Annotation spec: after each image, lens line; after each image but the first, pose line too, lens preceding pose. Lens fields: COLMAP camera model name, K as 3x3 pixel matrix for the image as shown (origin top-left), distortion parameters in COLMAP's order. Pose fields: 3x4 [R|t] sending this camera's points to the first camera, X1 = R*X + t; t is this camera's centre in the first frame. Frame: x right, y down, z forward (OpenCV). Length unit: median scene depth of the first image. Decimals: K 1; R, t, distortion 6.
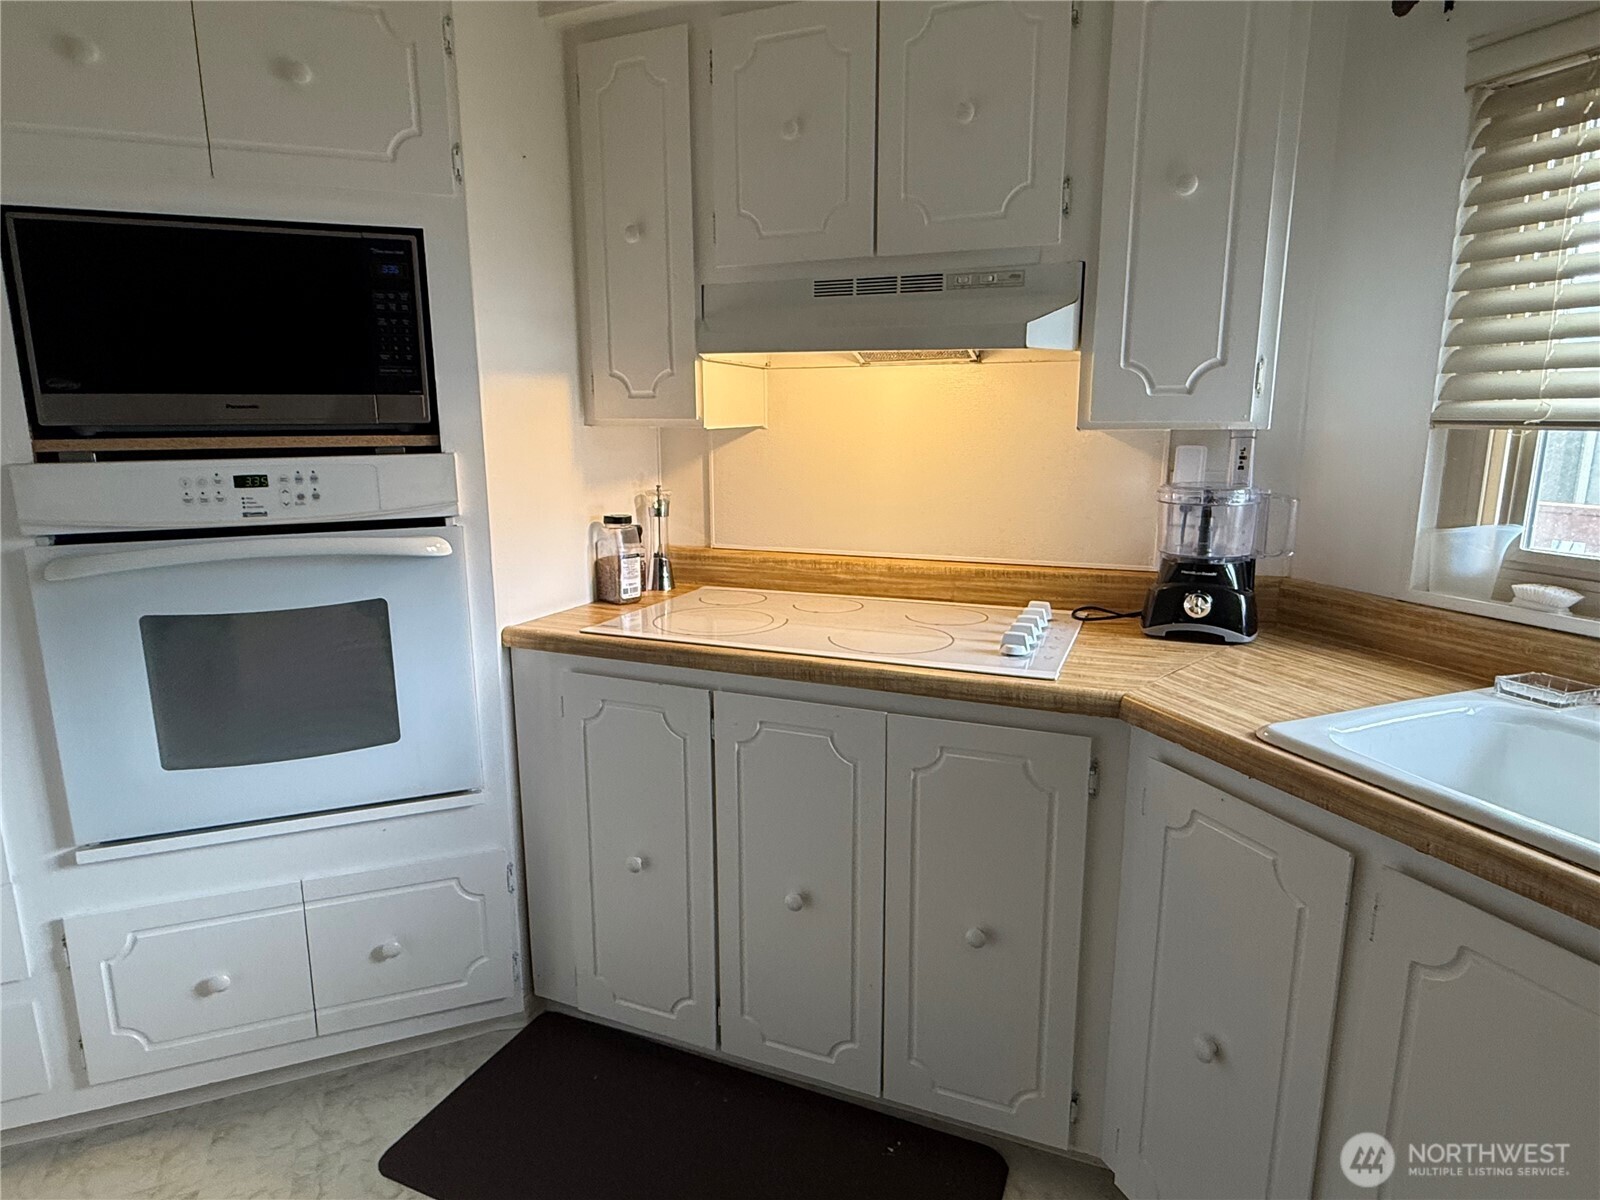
lens RADIAL K [[936.0, 0, 781.3], [0, 936.0, 606.9], [0, 0, 1]] dist [0.001182, 0.001123]
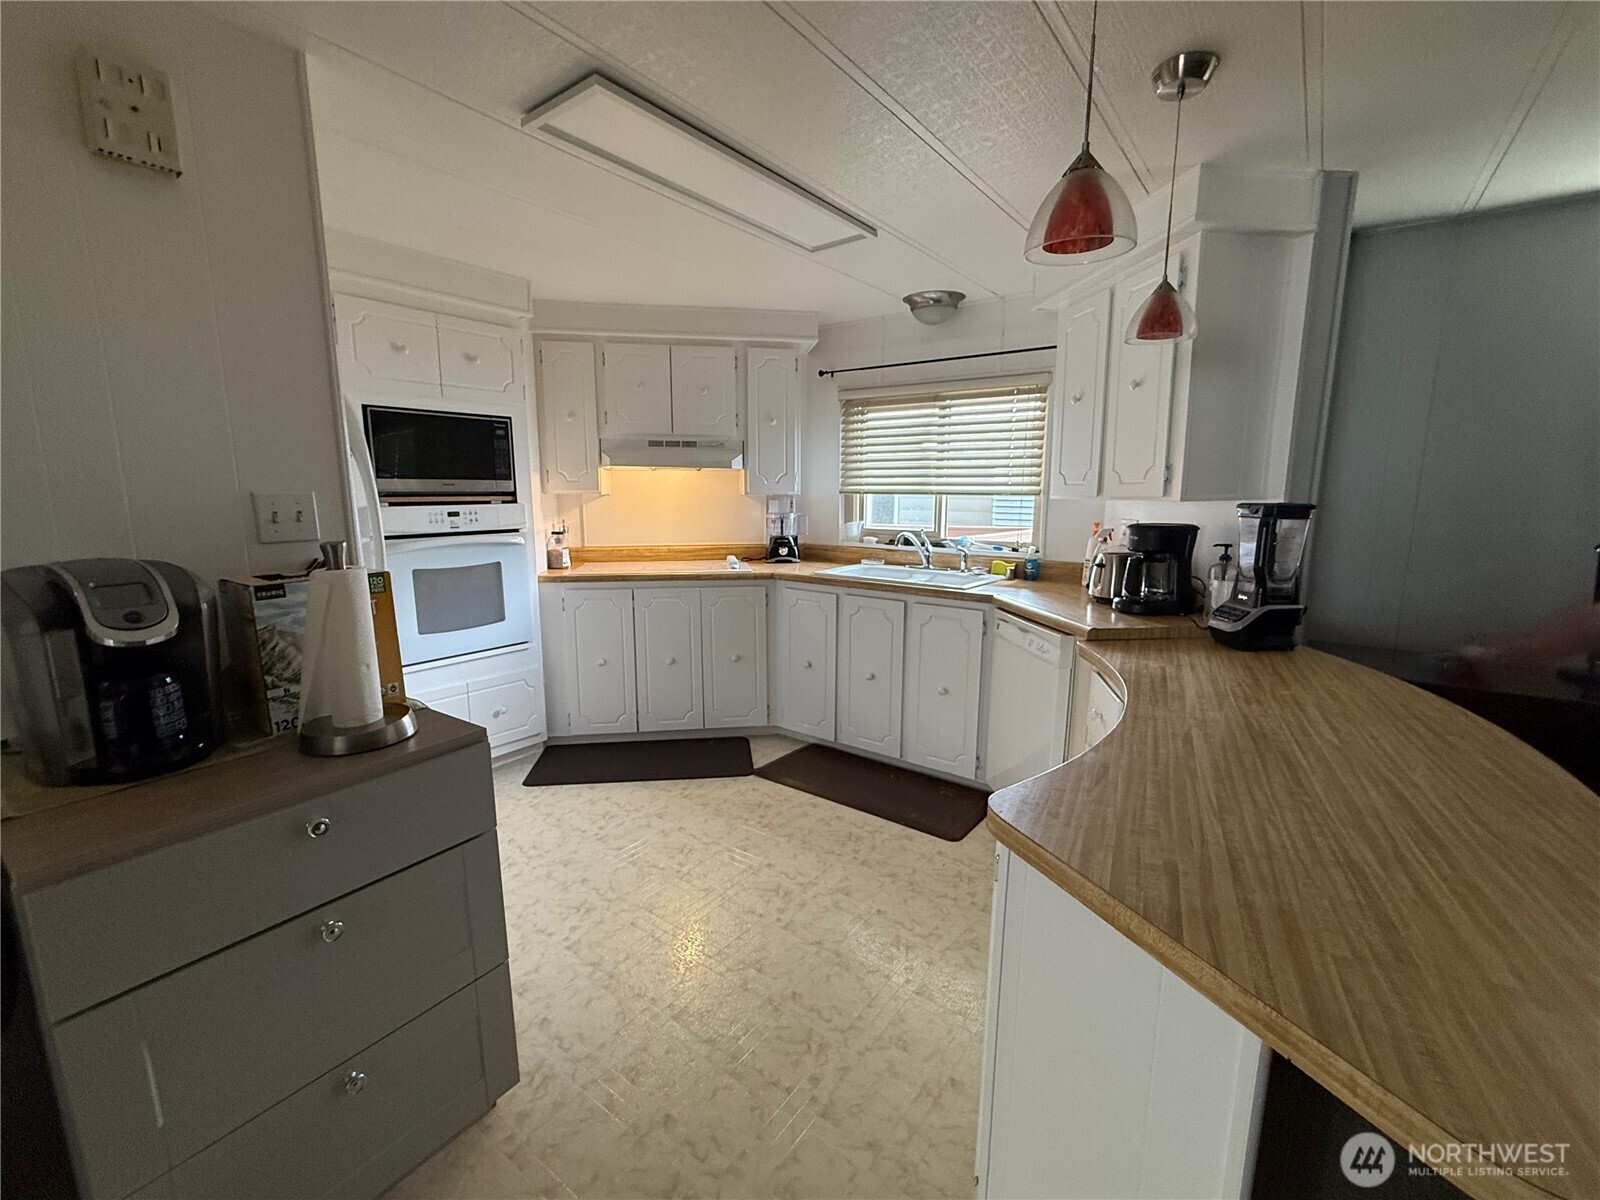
lens RADIAL K [[683.7, 0, 800.0], [0, 683.7, 600.0], [0, 0, 1]] dist [0.000811, 0.000271]
pose [[0.851526, -0.078013, 0.518476, -0.683298], [0.101637, 0.994672, -0.017262, 0.201185], [-0.514367, 0.067396, 0.854918, -0.935756]]
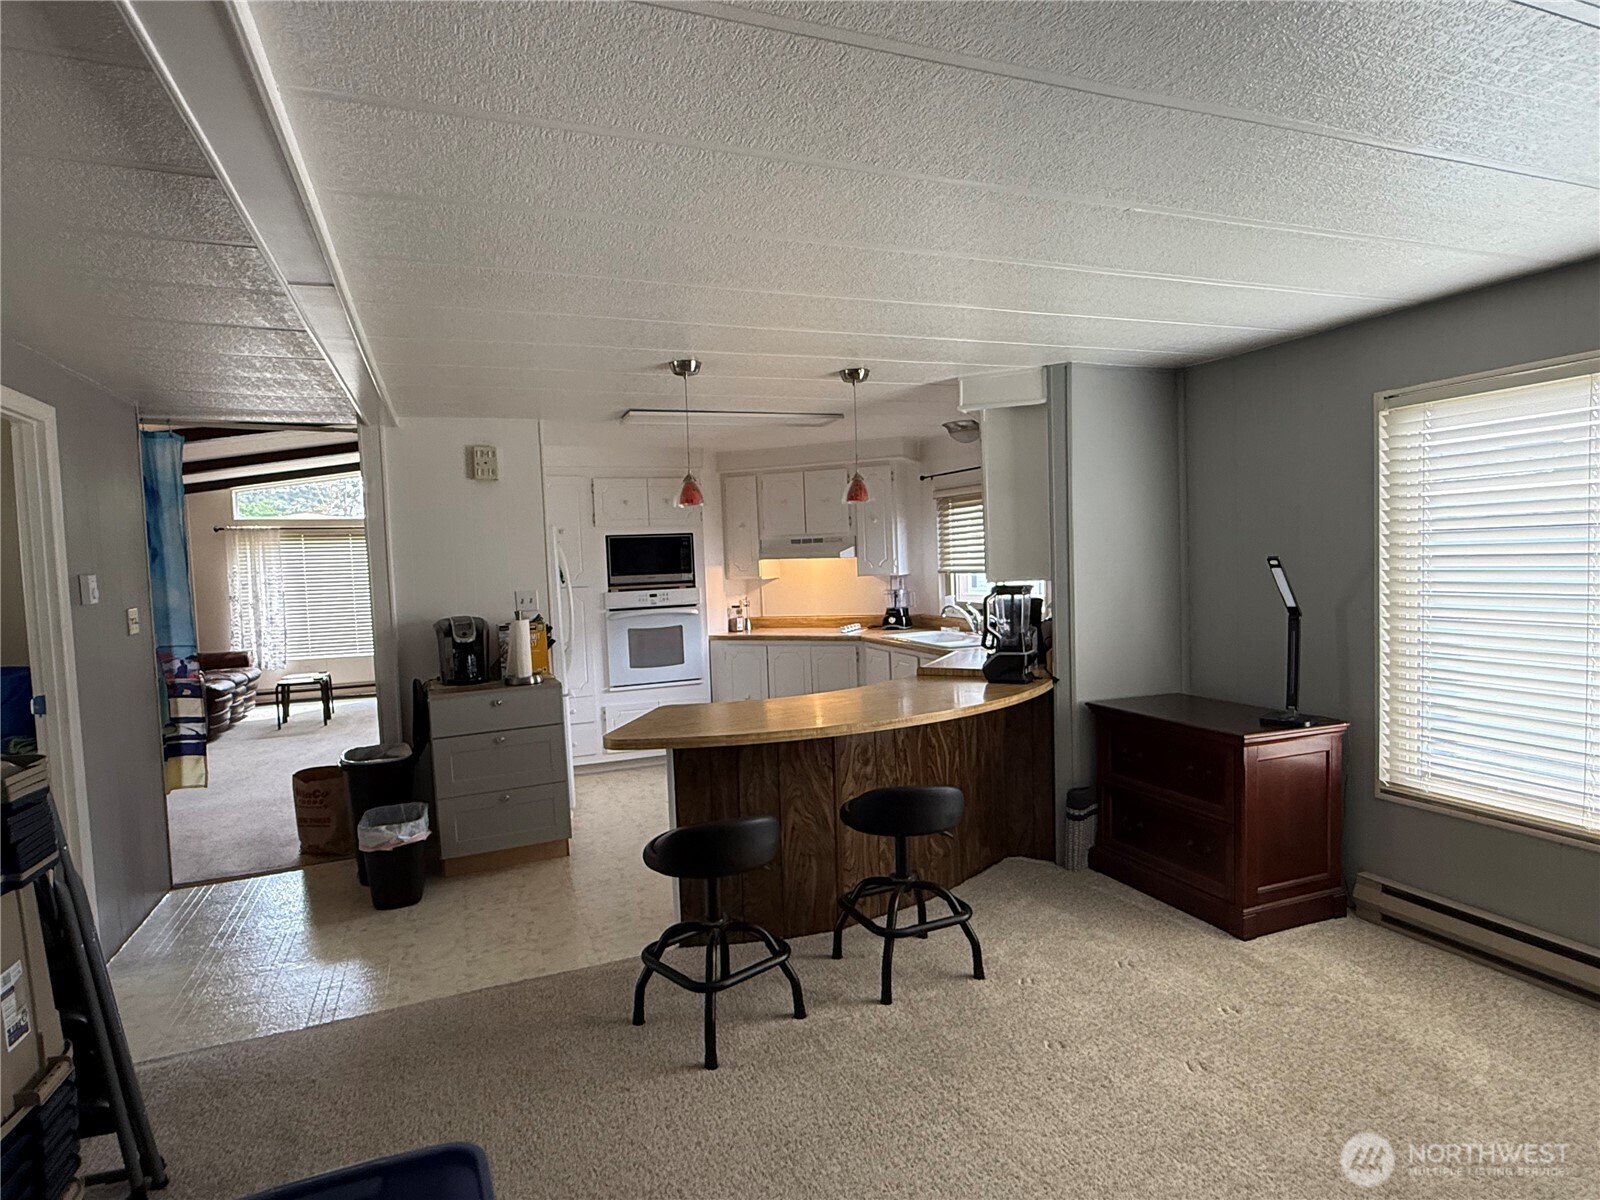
lens RADIAL K [[876.0, 0, 800.8], [0, 876.0, 607.0], [0, 0, 1]] dist [-0.000977, 0.000010]
pose [[0.999472, -0.032476, 0.001174, 0.065184], [0.032281, 0.988021, -0.150904, 0.471595], [0.003741, 0.150863, 0.988548, -2.544458]]
